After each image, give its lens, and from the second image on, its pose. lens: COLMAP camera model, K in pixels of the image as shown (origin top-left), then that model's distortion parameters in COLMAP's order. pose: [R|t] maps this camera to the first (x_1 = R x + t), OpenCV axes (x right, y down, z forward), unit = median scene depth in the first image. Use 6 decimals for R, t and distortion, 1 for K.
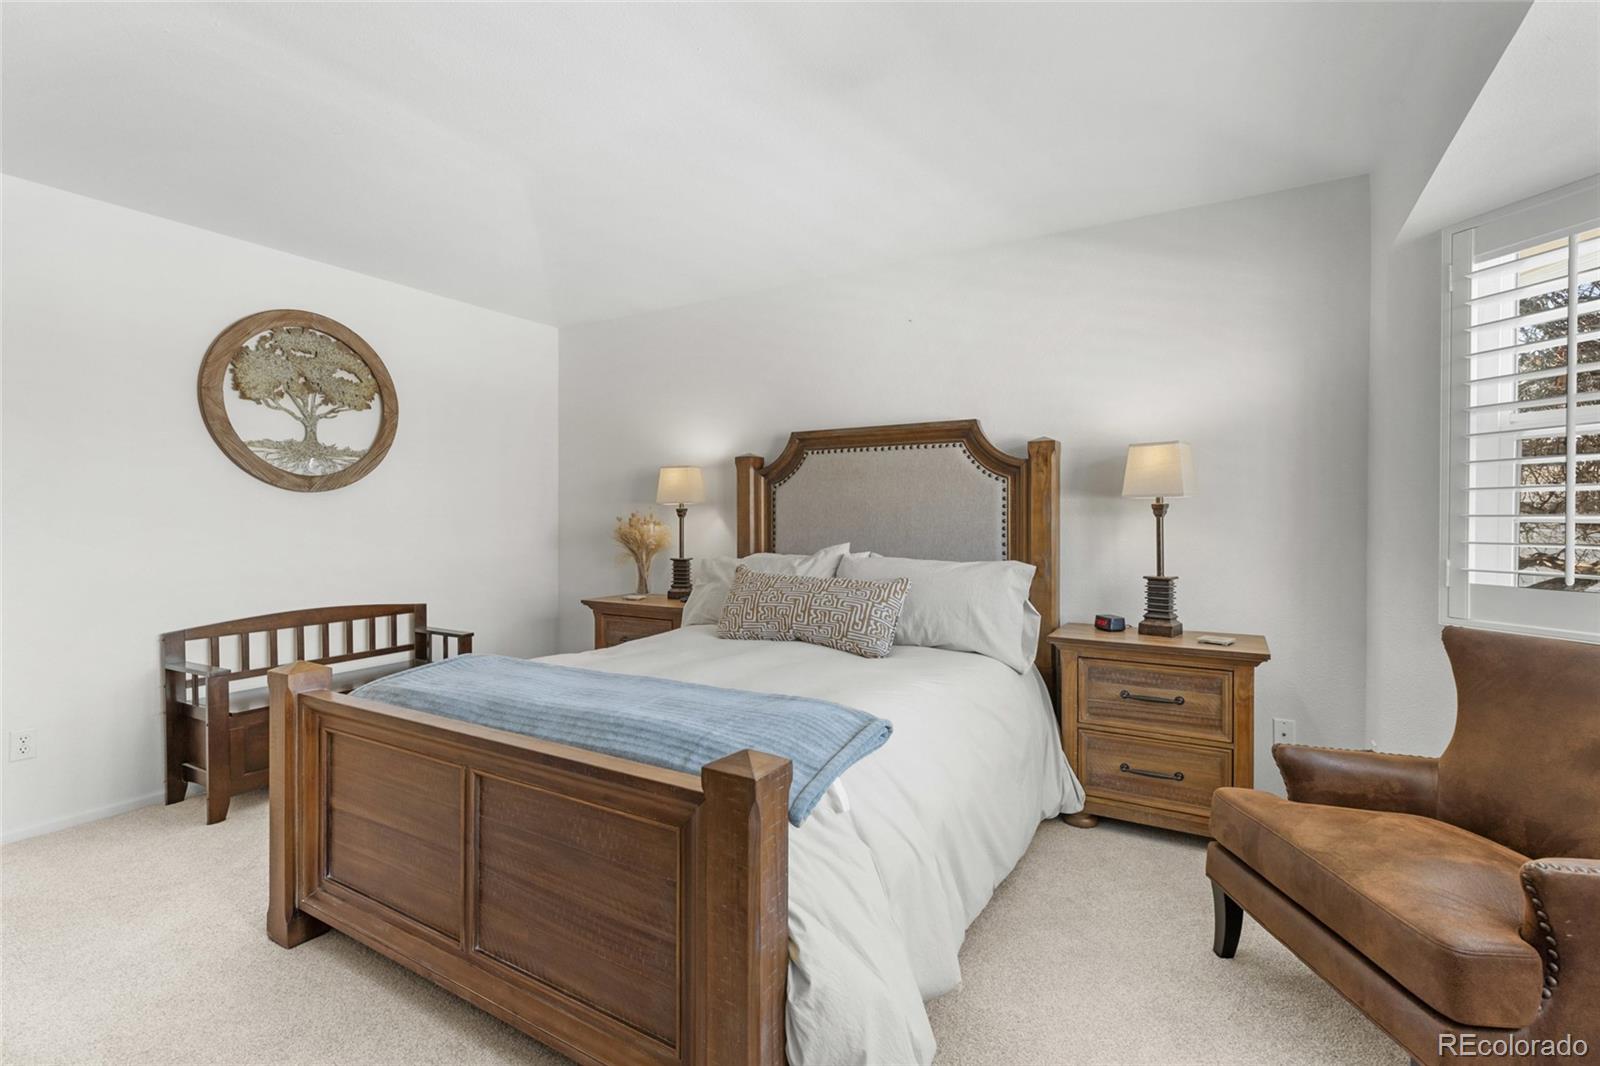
lens RADIAL K [[741.0, 0, 807.1], [0, 741.0, 529.1], [0, 0, 1]] dist [0.009679, -0.000240]
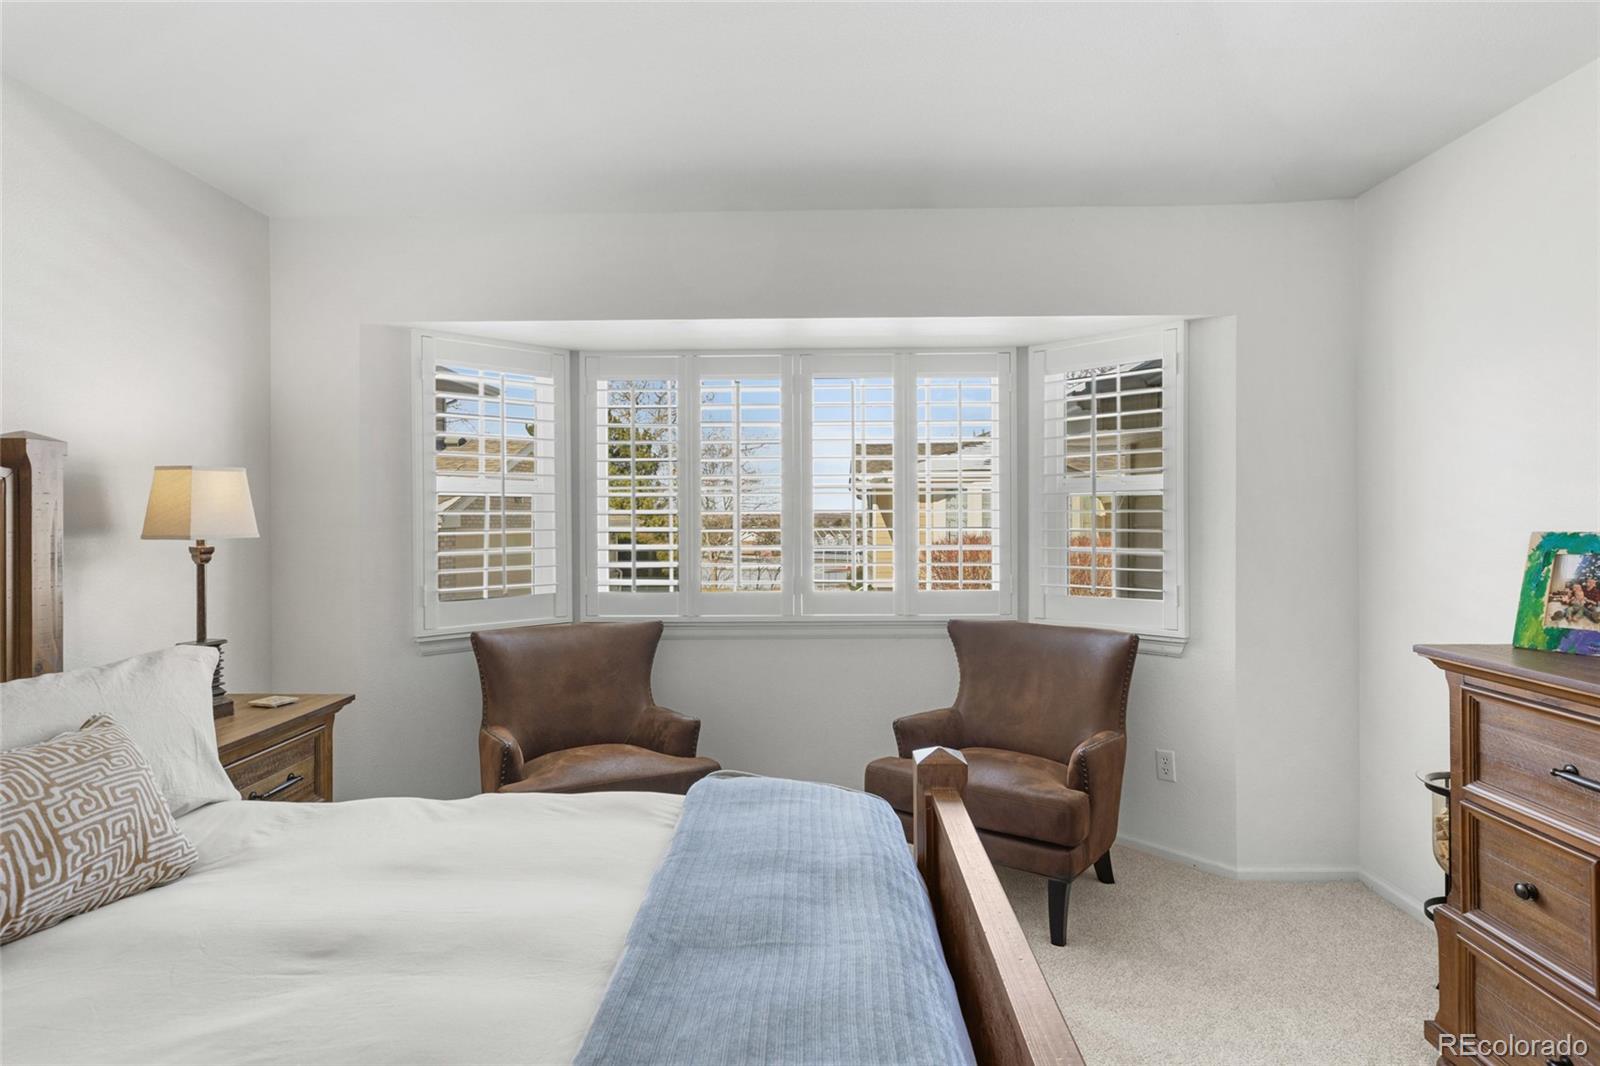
lens RADIAL K [[906.1, 0, 800.8], [0, 906.1, 513.2], [0, 0, 1]] dist [0.003916, 0.001251]
pose [[-0.530816, 0.006213, 0.847465, -0.493832], [0.018565, 0.999818, 0.004299, -0.047293], [-0.847284, 0.018015, -0.530835, 0.746630]]
